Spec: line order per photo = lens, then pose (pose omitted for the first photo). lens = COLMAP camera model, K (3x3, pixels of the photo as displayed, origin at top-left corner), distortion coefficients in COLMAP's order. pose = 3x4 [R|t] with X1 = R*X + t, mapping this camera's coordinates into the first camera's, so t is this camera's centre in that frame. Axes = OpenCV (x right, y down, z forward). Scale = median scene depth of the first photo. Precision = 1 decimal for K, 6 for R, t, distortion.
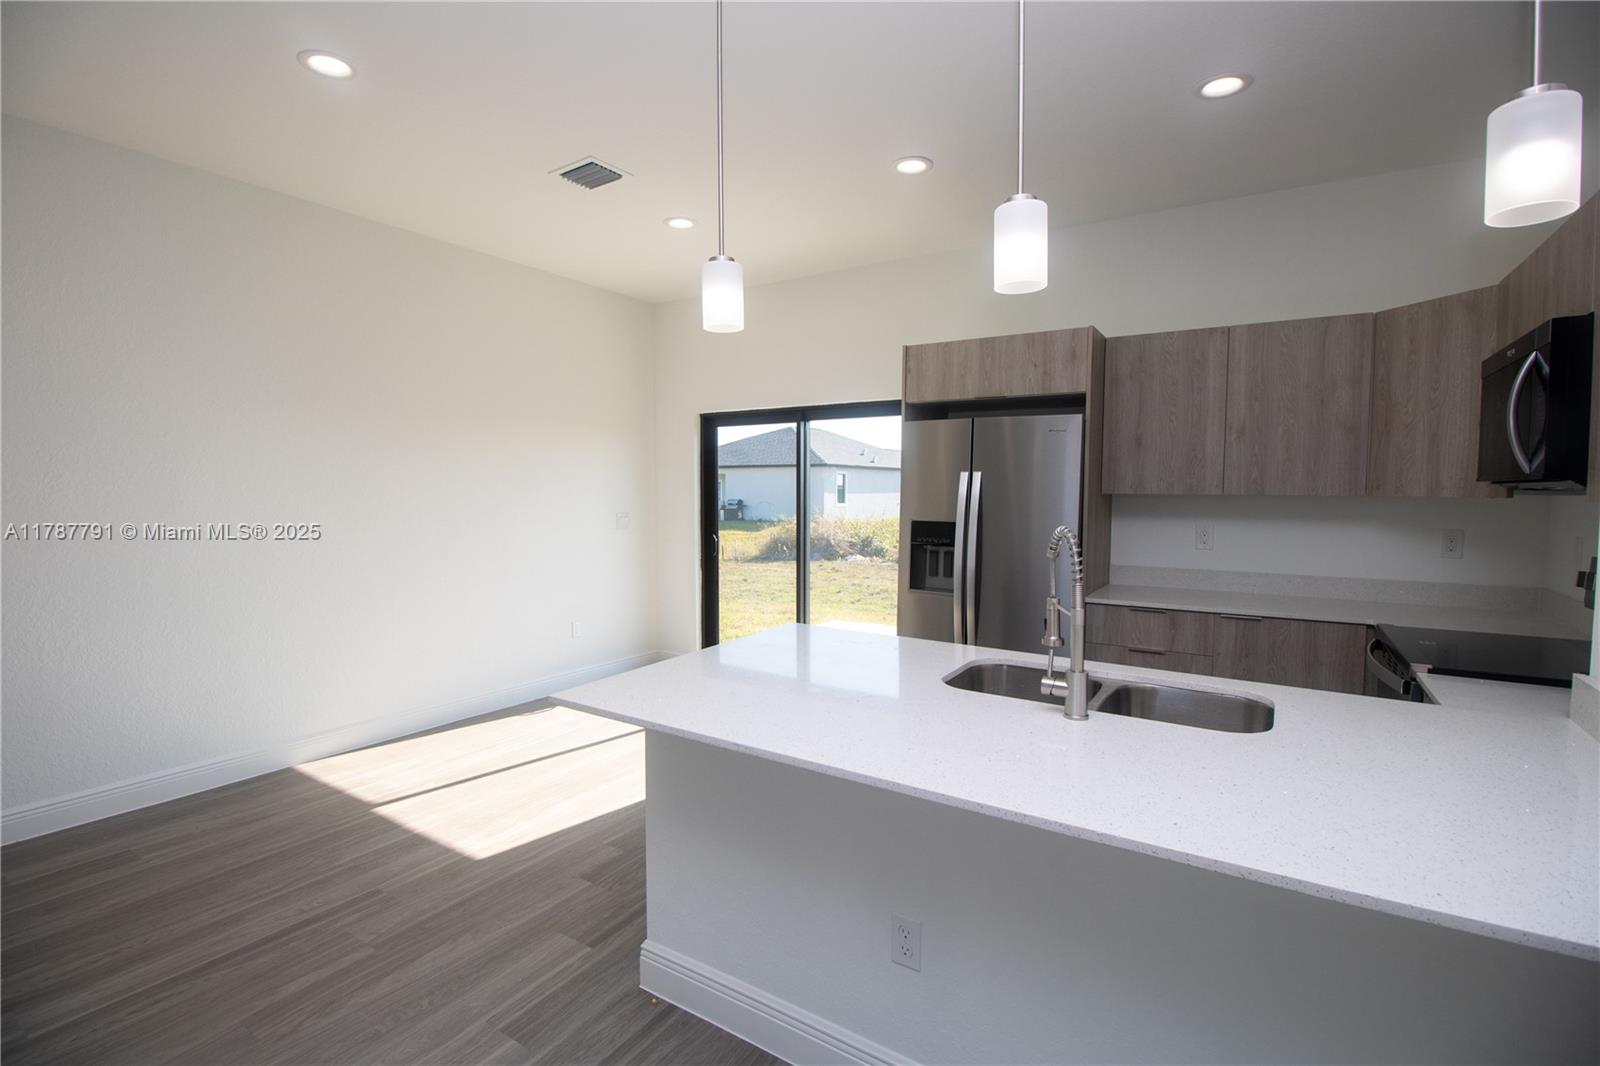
lens RADIAL K [[739.5, 0, 793.7], [0, 739.5, 528.4], [0, 0, 1]] dist [0.000545, -0.012876]
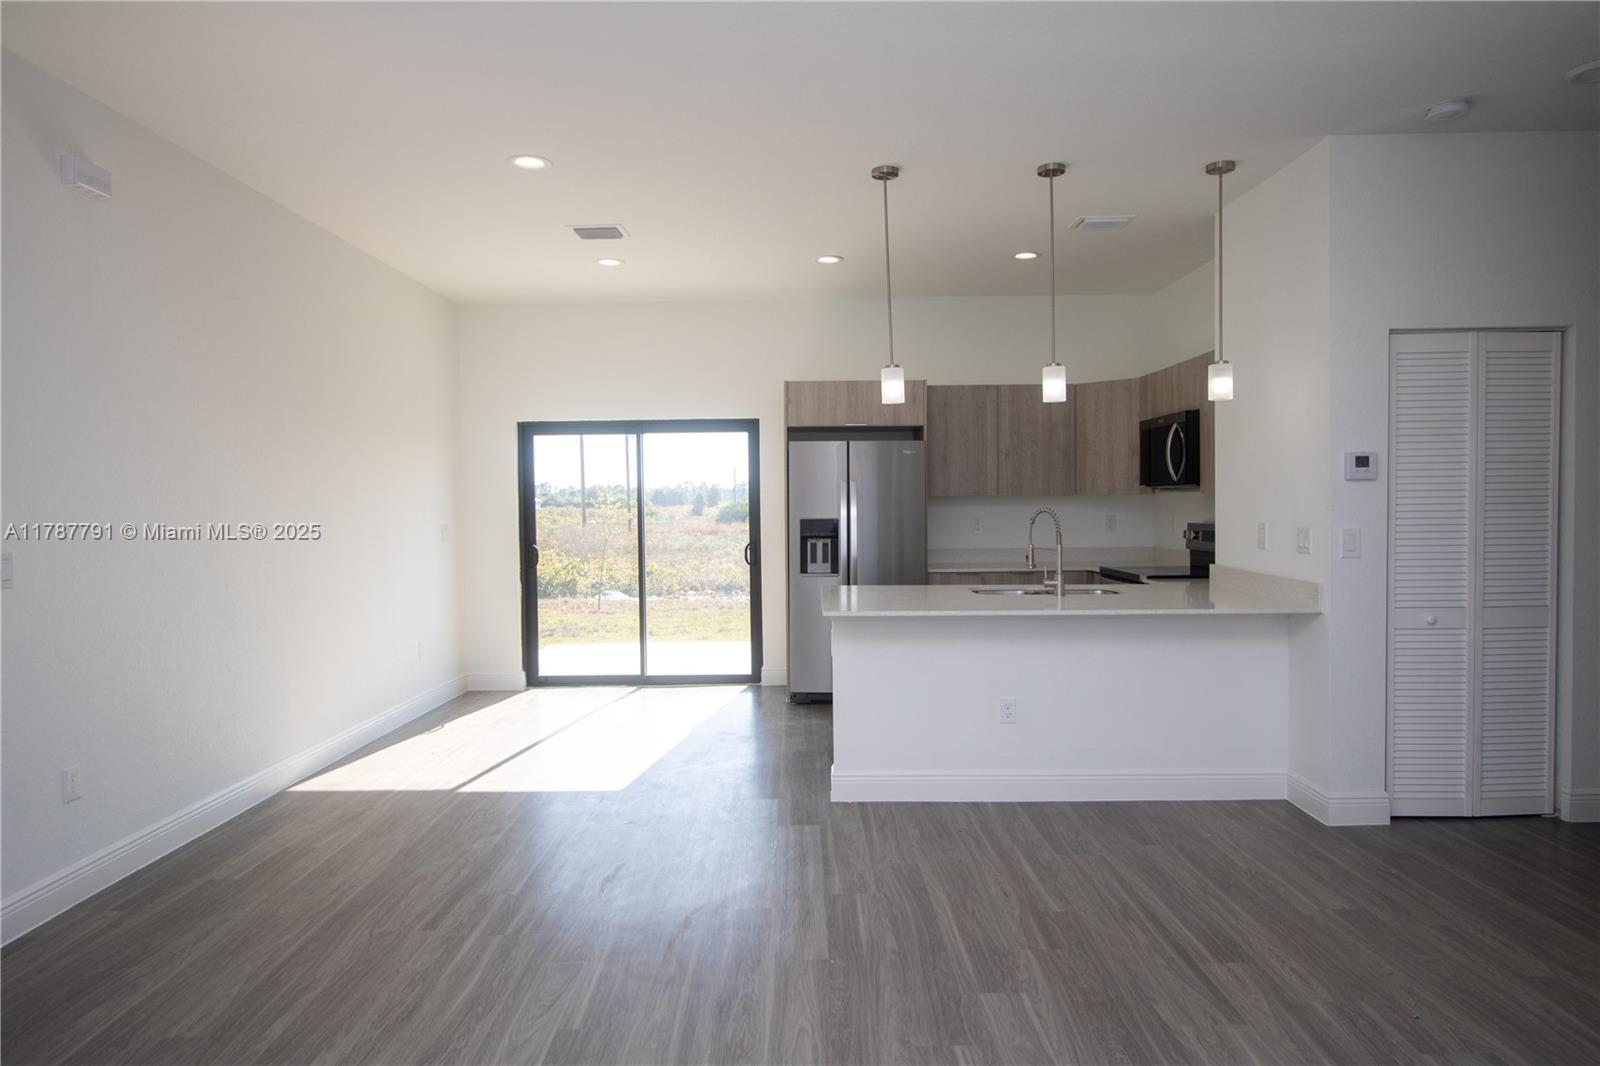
lens RADIAL K [[998.0, 0, 800.0], [0, 998.0, 533.0], [0, 0, 1]] dist [0.005371, 0.000280]
pose [[0.842620, -0.031431, 0.537590, -0.808444], [0.043680, 0.998995, -0.010056, 0.030944], [-0.536734, 0.031955, 0.843146, -0.467875]]
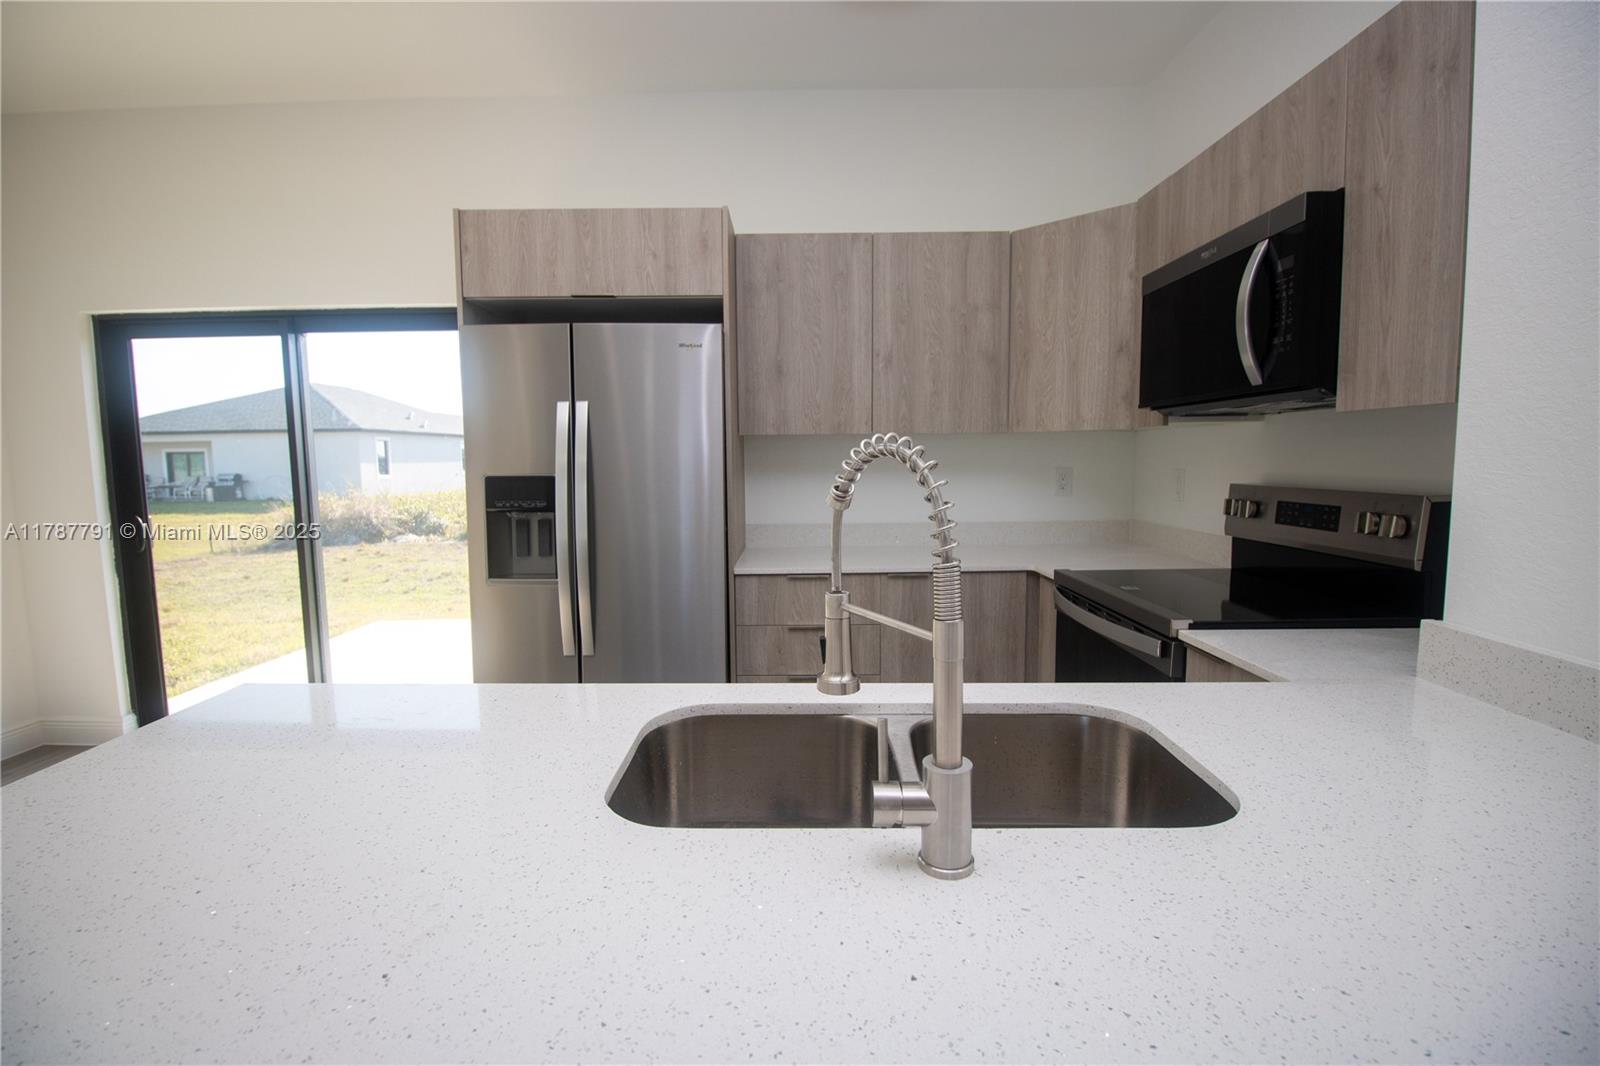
lens RADIAL K [[739.5, 0, 793.7], [0, 739.5, 528.4], [0, 0, 1]] dist [0.000545, -0.012876]
pose [[0.843125, -0.065382, 0.533727, 0.038009], [0.042984, 0.997599, 0.054305, 0.012576], [-0.535996, -0.022844, 0.843911, 0.306569]]
